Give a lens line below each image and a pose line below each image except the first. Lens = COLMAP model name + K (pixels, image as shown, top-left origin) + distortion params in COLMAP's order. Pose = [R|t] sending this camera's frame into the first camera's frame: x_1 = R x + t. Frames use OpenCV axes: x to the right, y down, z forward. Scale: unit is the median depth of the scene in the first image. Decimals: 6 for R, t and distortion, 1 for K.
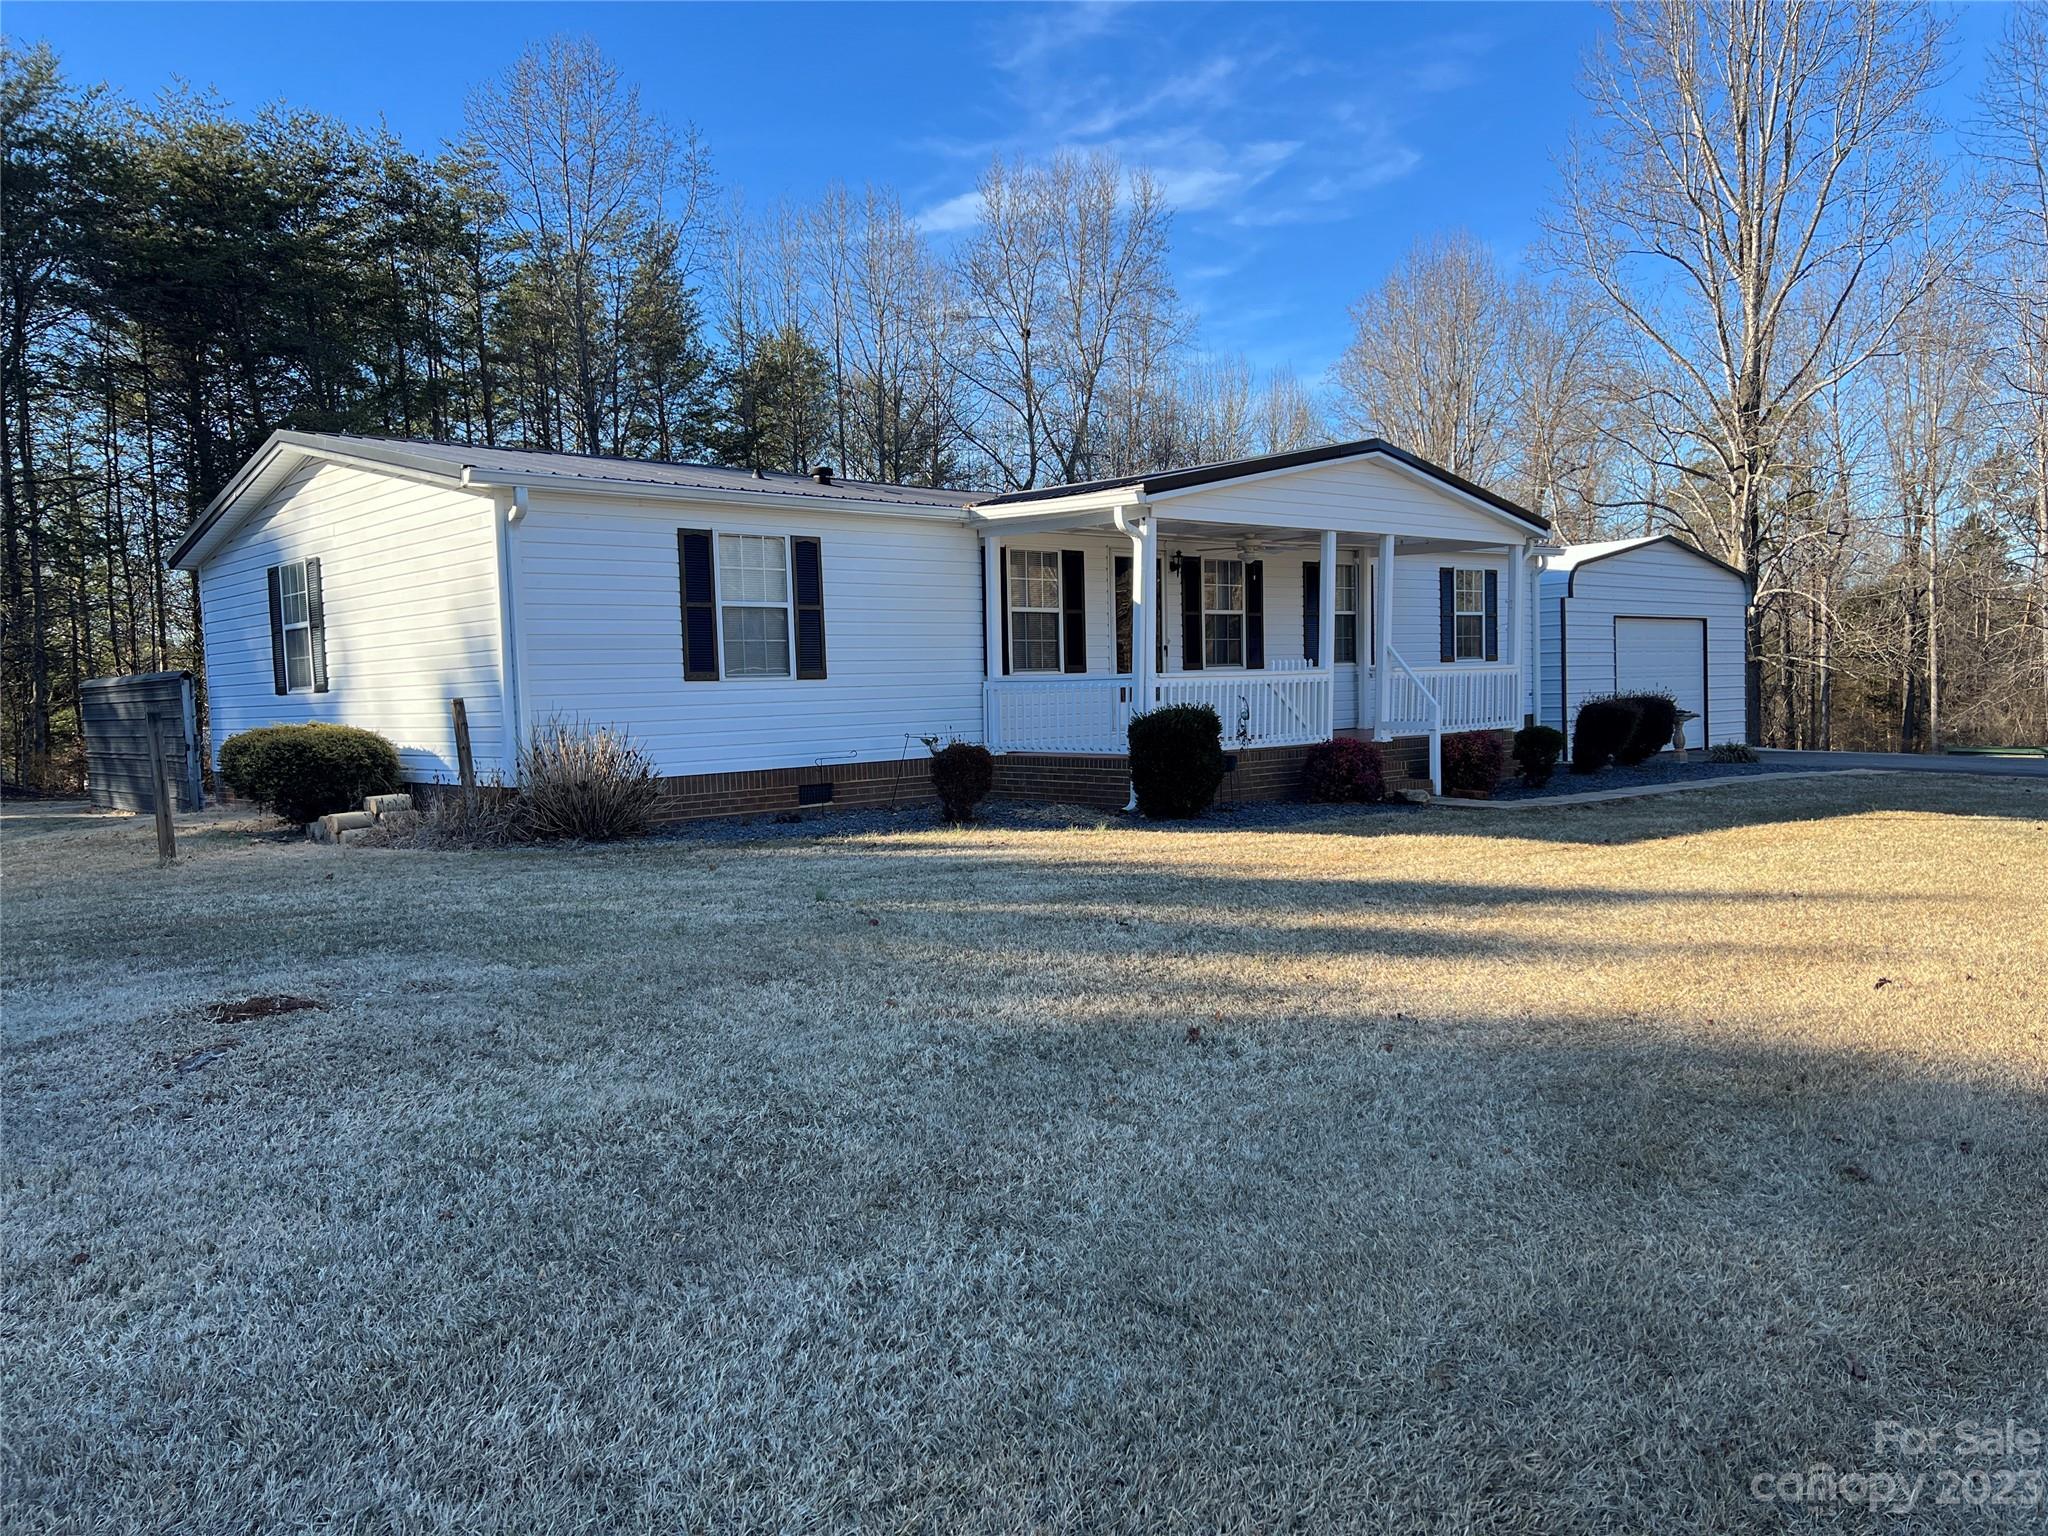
lens RADIAL K [[1530.4, 0, 1024.0], [0, 1530.4, 768.0], [0, 0, 1]] dist [0.068323, -0.085973]
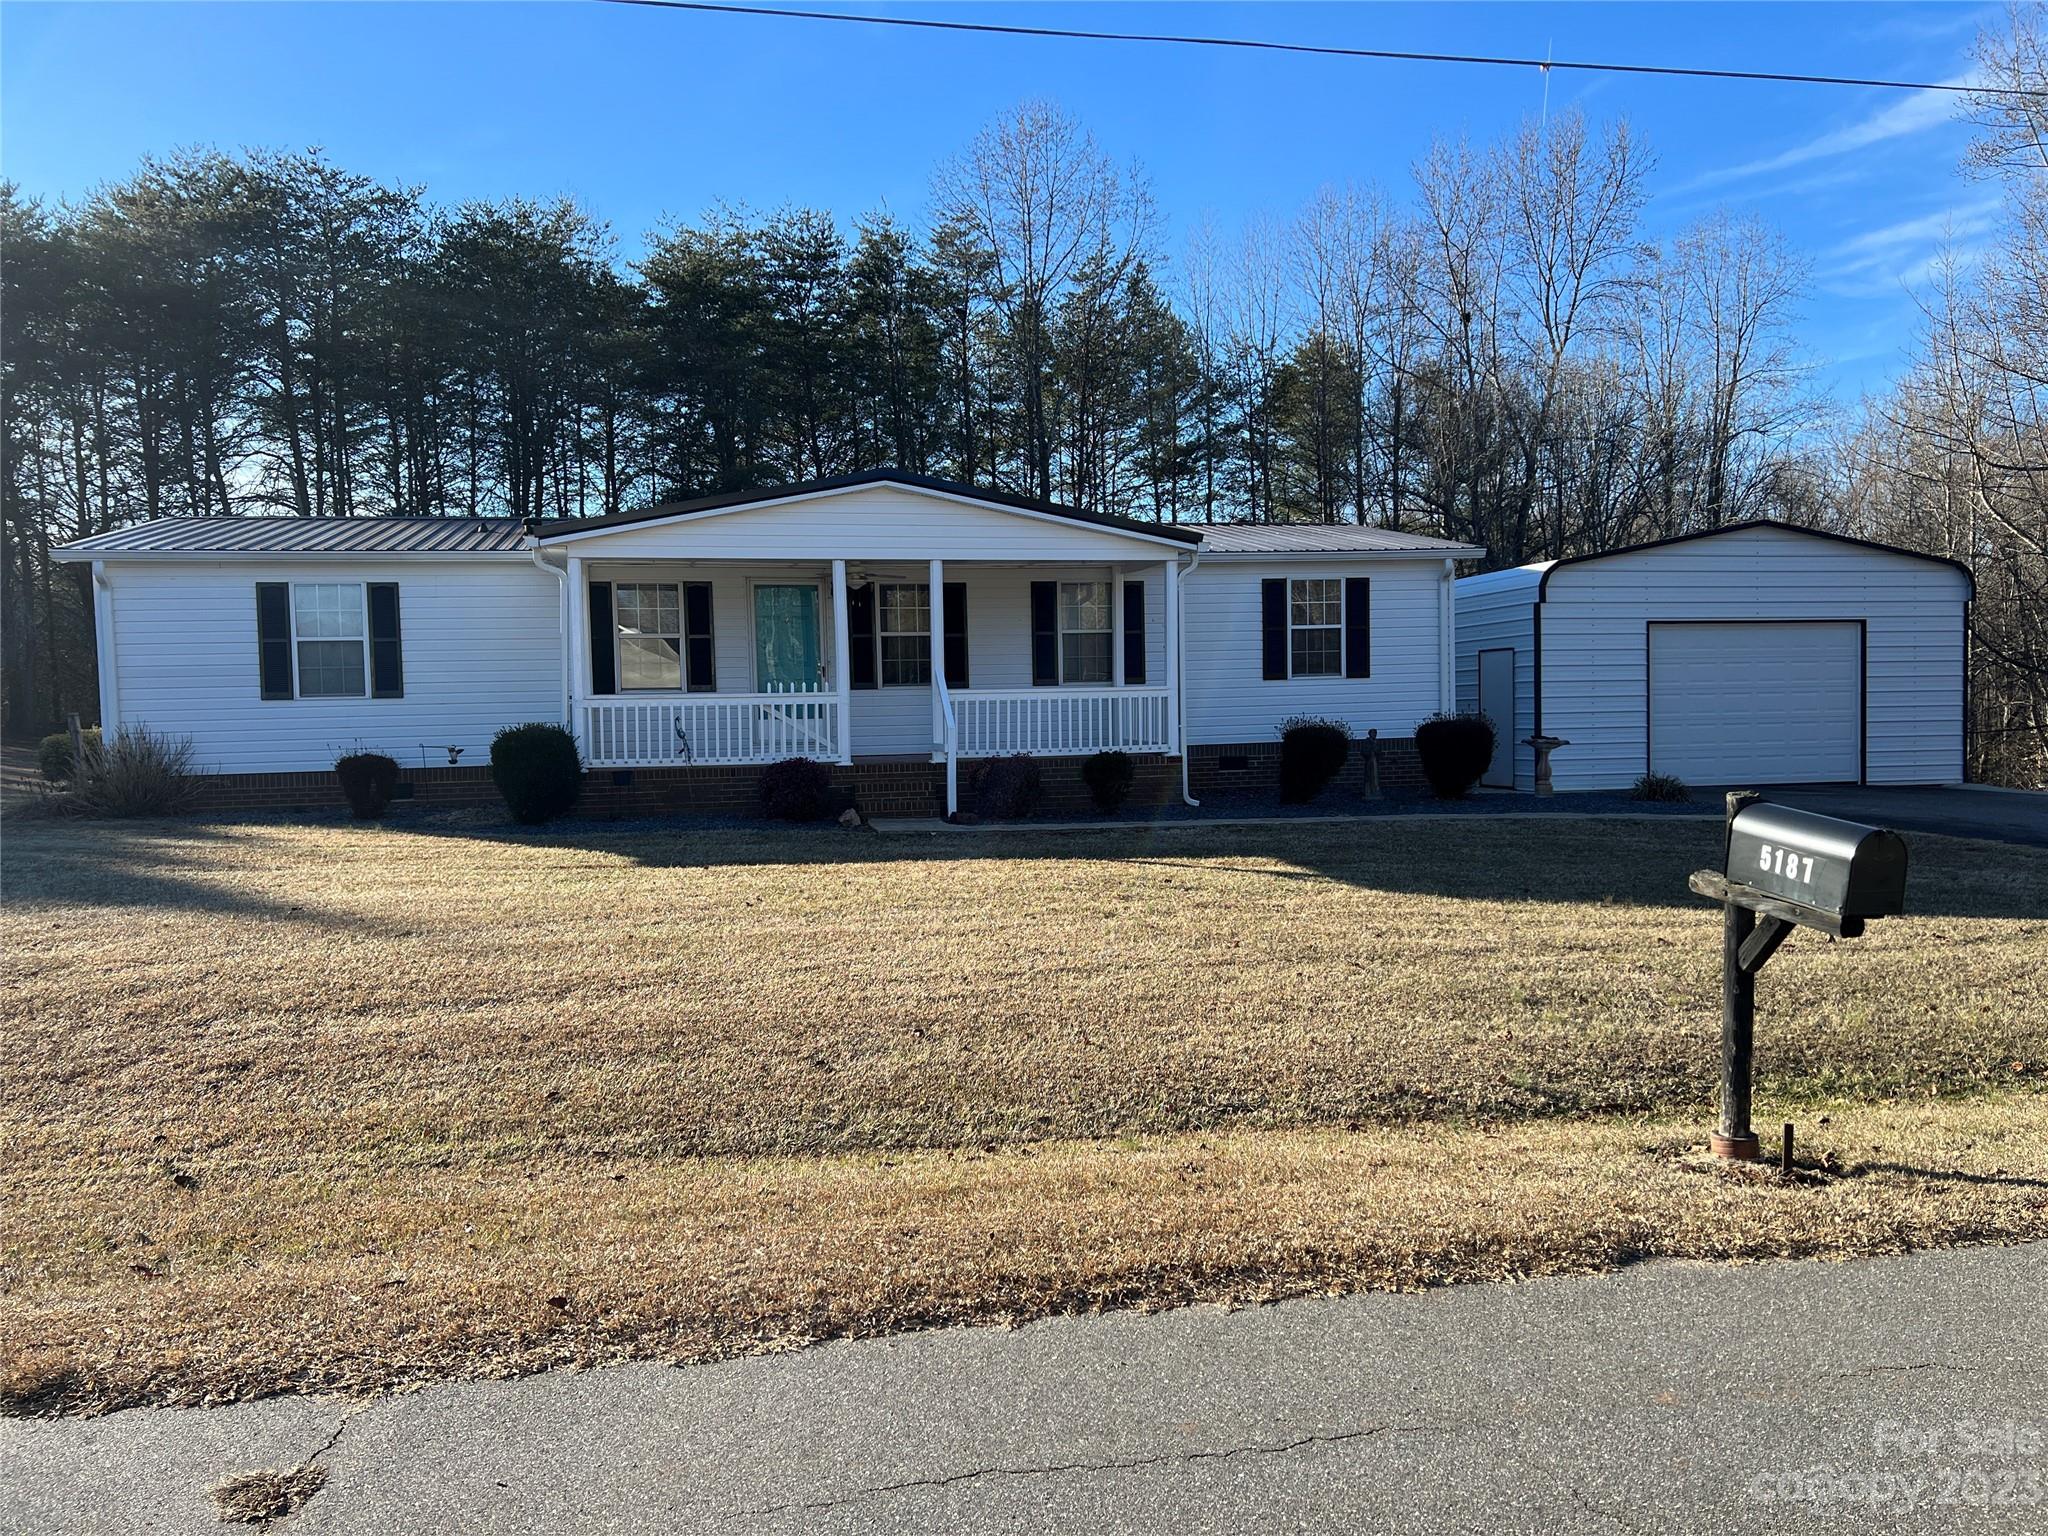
lens RADIAL K [[1530.4, 0, 1024.0], [0, 1530.4, 768.0], [0, 0, 1]] dist [0.068323, -0.085973]
pose [[0.877378, 0.032971, -0.478666, 0.790463], [-0.030204, 0.999453, 0.013479, -0.030363], [0.478849, 0.002632, 0.877893, 0.139229]]
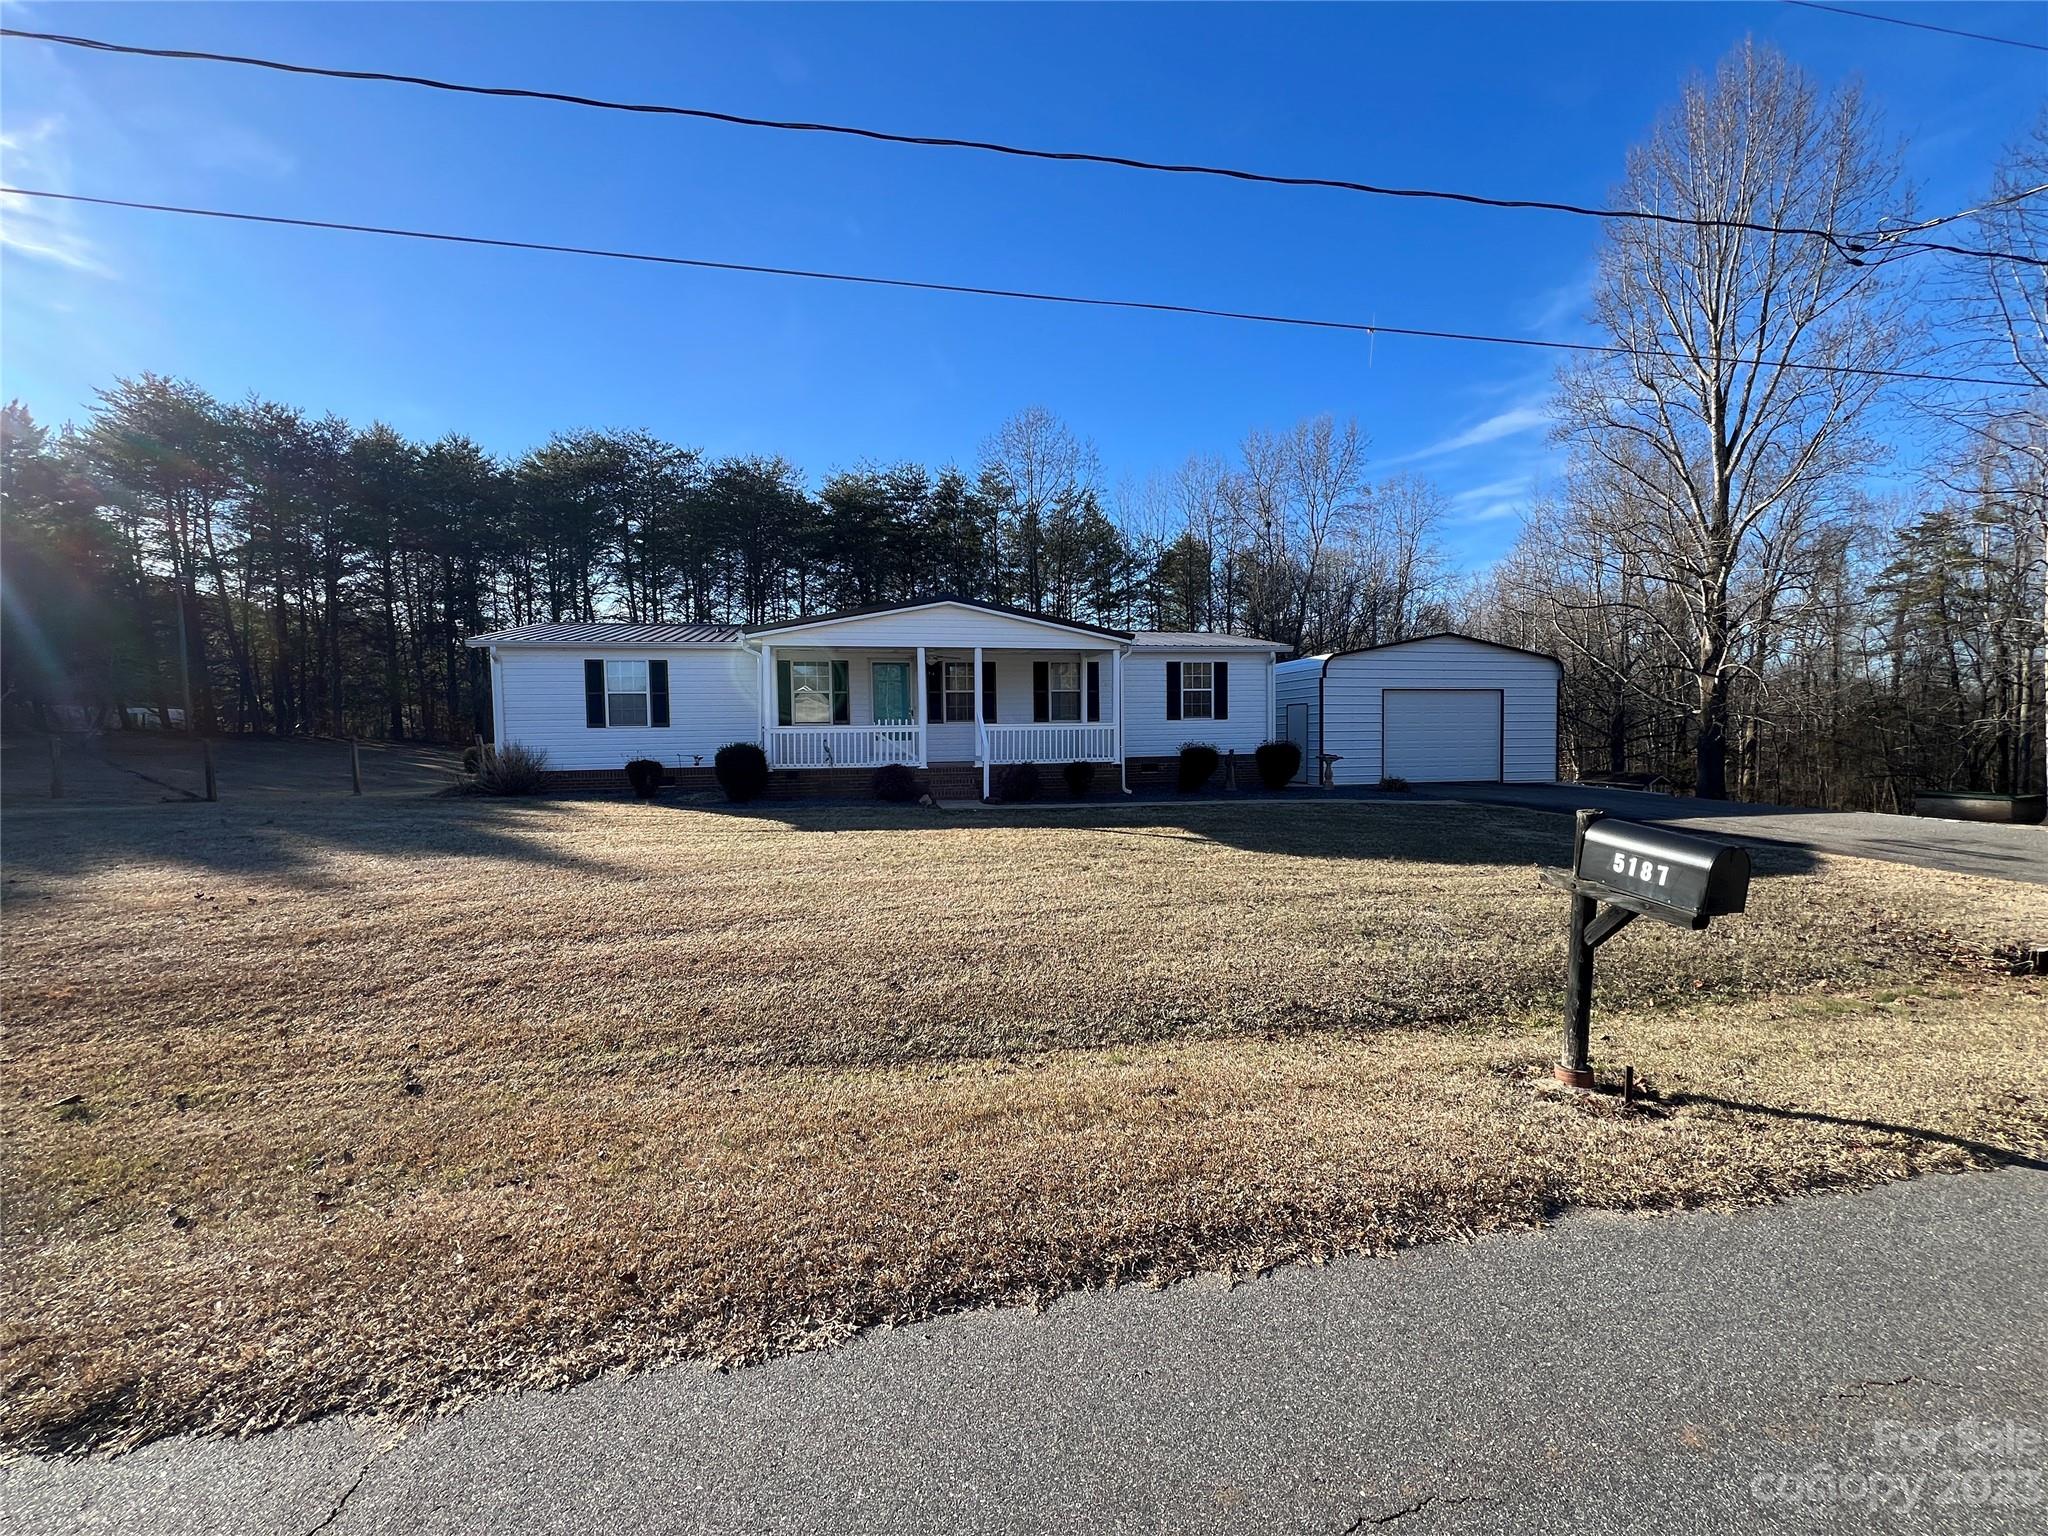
lens RADIAL K [[813.8, 0, 1024.0], [0, 813.8, 768.0], [0, 0, 1]] dist [-0.002674, 0.000385]
pose [[0.876652, 0.041394, -0.479341, 0.738083], [-0.038156, 0.999136, 0.016499, -0.034713], [0.479610, 0.003826, 0.877473, 0.224749]]
